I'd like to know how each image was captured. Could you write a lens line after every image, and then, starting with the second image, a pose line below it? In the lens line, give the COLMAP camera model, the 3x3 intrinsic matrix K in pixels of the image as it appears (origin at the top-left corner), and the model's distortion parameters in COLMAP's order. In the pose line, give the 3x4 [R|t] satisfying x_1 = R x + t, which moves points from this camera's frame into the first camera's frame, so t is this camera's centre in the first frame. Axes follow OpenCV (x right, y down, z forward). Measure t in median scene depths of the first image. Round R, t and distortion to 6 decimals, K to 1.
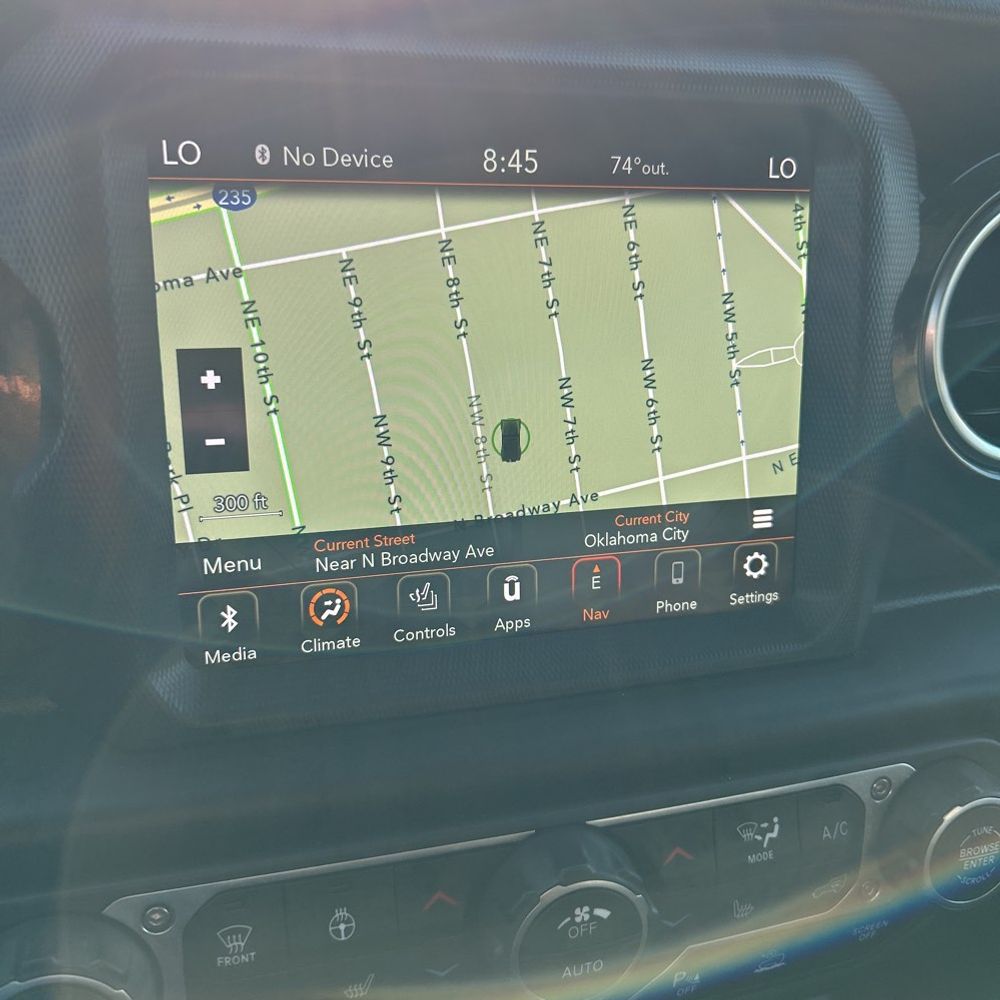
lens RADIAL K [[979.8, 0, 504.2], [0, 979.8, 501.8], [0, 0, 1]] dist [0.054671, -0.059438]
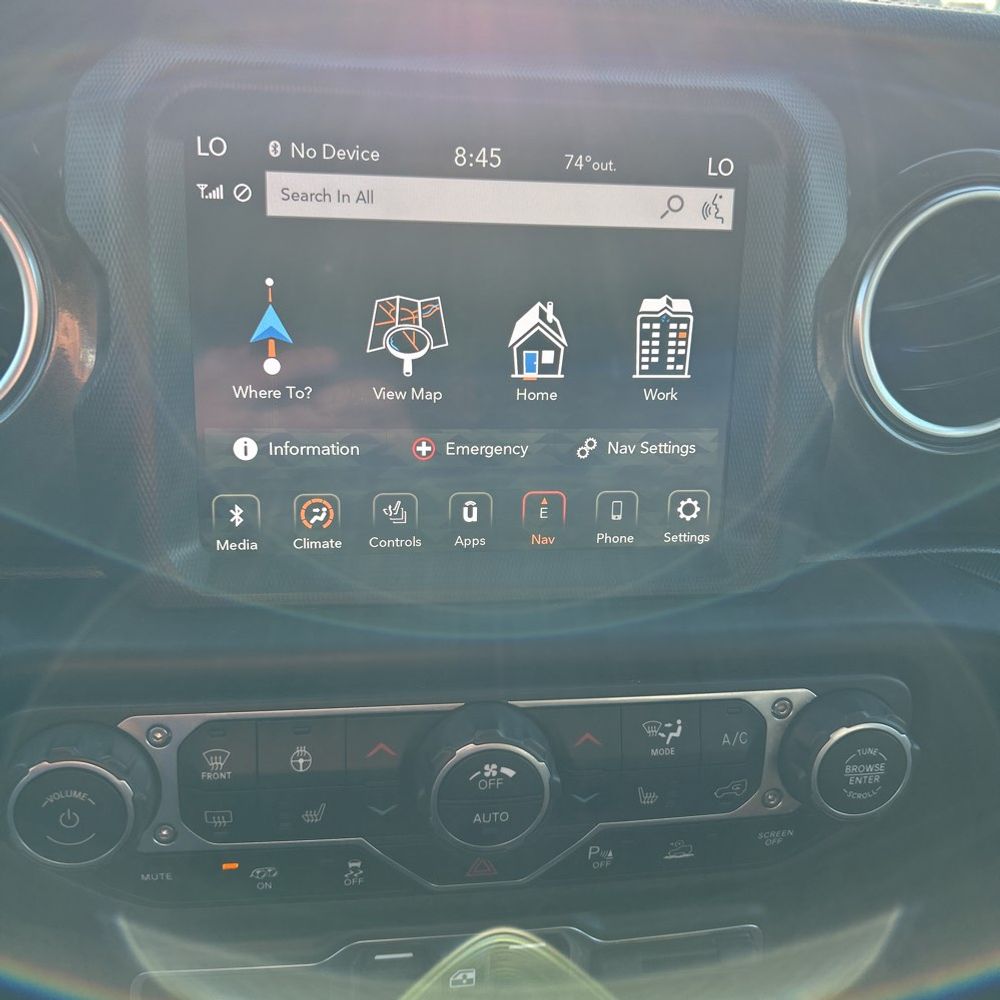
lens RADIAL K [[937.9, 0, 506.0], [0, 937.9, 496.9], [0, 0, 1]] dist [0.094563, -0.148312]
pose [[0.988161, 0.057610, -0.142196, 0.227123], [-0.059344, 0.998206, -0.007981, 0.080997], [0.141481, 0.016325, 0.989806, -0.149870]]
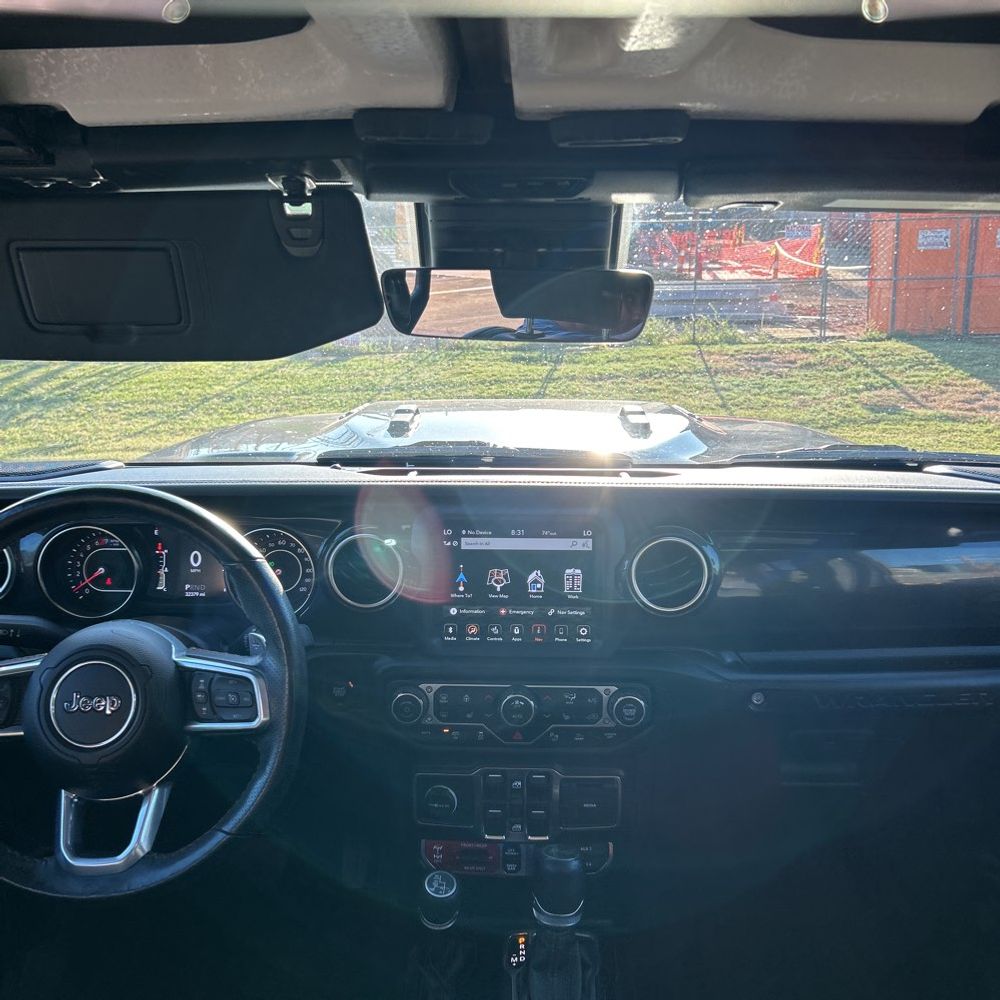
lens RADIAL K [[979.8, 0, 504.2], [0, 979.8, 501.8], [0, 0, 1]] dist [0.054671, -0.059438]
pose [[0.938846, 0.041501, -0.341828, 1.414174], [-0.080343, 0.991712, -0.100263, -0.031522], [0.334834, 0.121595, 0.934399, -3.082330]]
